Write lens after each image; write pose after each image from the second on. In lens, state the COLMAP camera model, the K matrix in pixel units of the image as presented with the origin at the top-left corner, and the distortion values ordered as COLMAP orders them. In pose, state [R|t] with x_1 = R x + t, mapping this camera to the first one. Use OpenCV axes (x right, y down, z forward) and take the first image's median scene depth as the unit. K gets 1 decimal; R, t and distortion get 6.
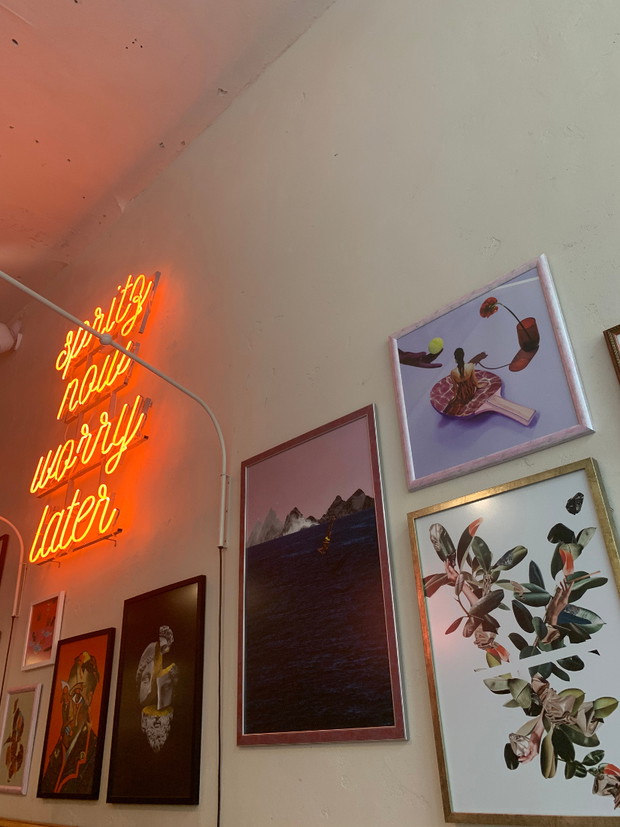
lens RADIAL K [[637.0, 0, 310.0], [0, 637.0, 413.5], [0, 0, 1]] dist [0.006457, -0.007448]
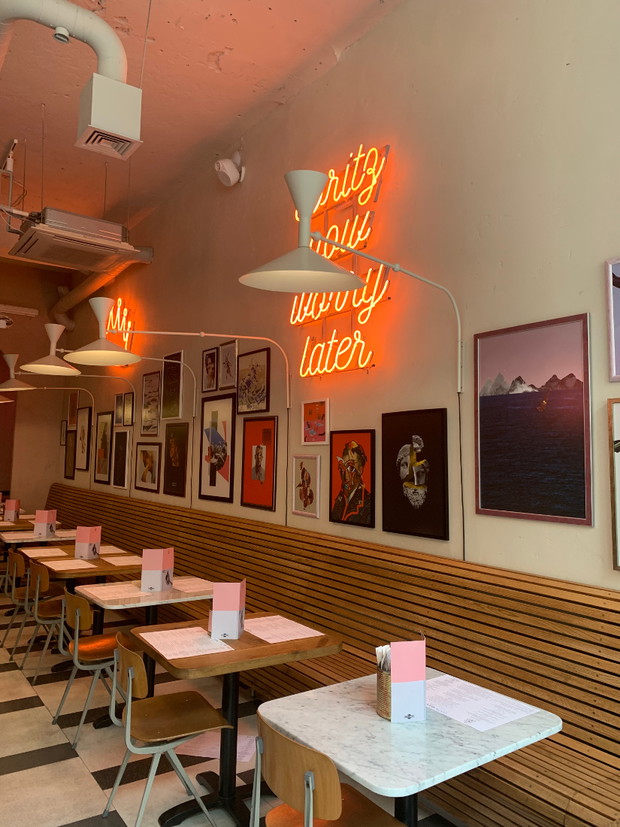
lens RADIAL K [[617.3, 0, 310.0], [0, 617.3, 413.5], [0, 0, 1]] dist [0.091707, -0.171964]
pose [[0.979147, 0.036873, -0.199779, -0.249272], [0.046050, 0.917510, 0.395039, -0.439717], [0.197866, -0.396001, 0.896679, -0.515233]]
